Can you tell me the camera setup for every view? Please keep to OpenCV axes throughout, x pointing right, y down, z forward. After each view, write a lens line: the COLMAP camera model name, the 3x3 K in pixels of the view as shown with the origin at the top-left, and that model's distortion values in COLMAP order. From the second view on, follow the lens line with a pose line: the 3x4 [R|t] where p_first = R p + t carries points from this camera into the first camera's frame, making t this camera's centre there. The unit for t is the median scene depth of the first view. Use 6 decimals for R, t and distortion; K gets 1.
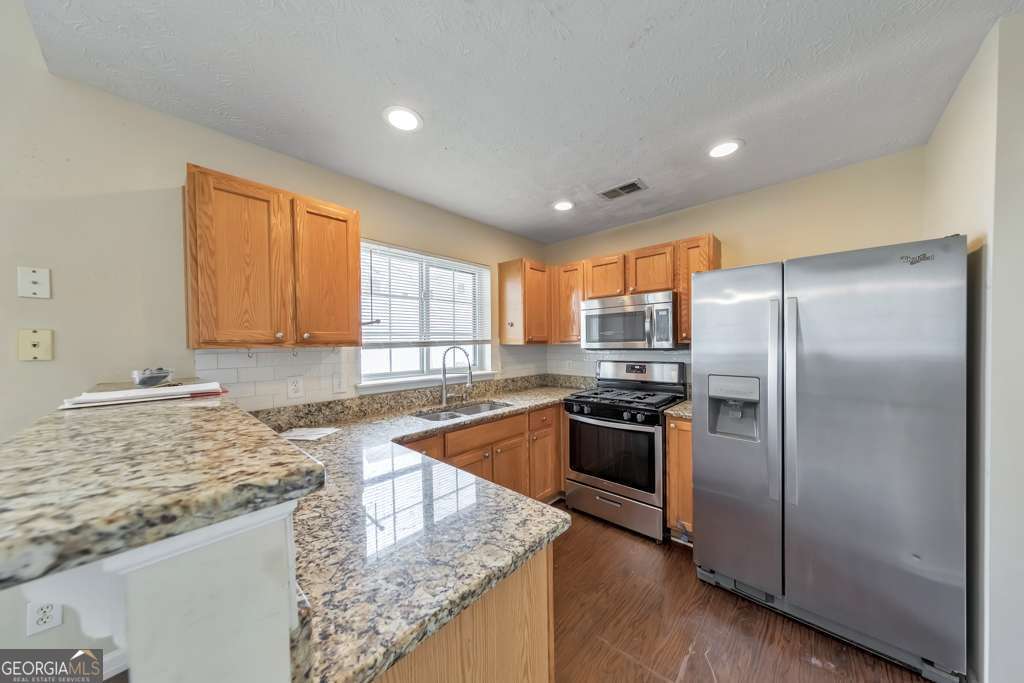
lens RADIAL K [[327.2, 0, 513.1], [0, 327.2, 347.8], [0, 0, 1]] dist [0.008113, -0.000214]
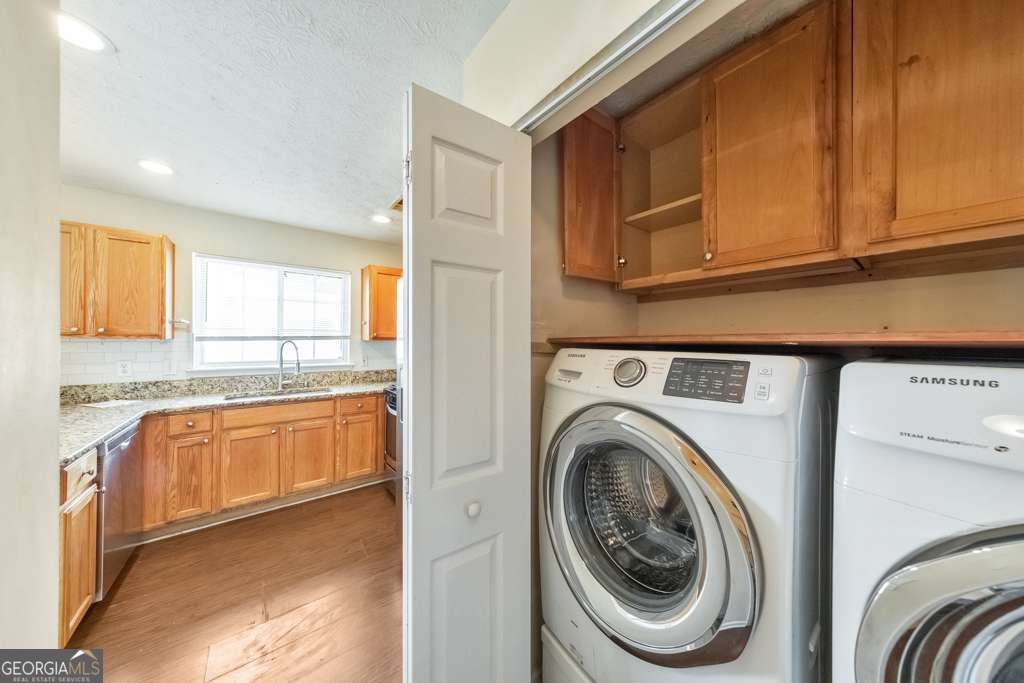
lens RADIAL K [[327.2, 0, 511.2], [0, 327.2, 338.5], [0, 0, 1]] dist [0.008113, -0.000214]
pose [[0.985050, 0.024671, -0.170492, 0.826547], [-0.026601, 0.999605, -0.009043, -0.023564], [0.170201, 0.013443, 0.985318, -0.033094]]
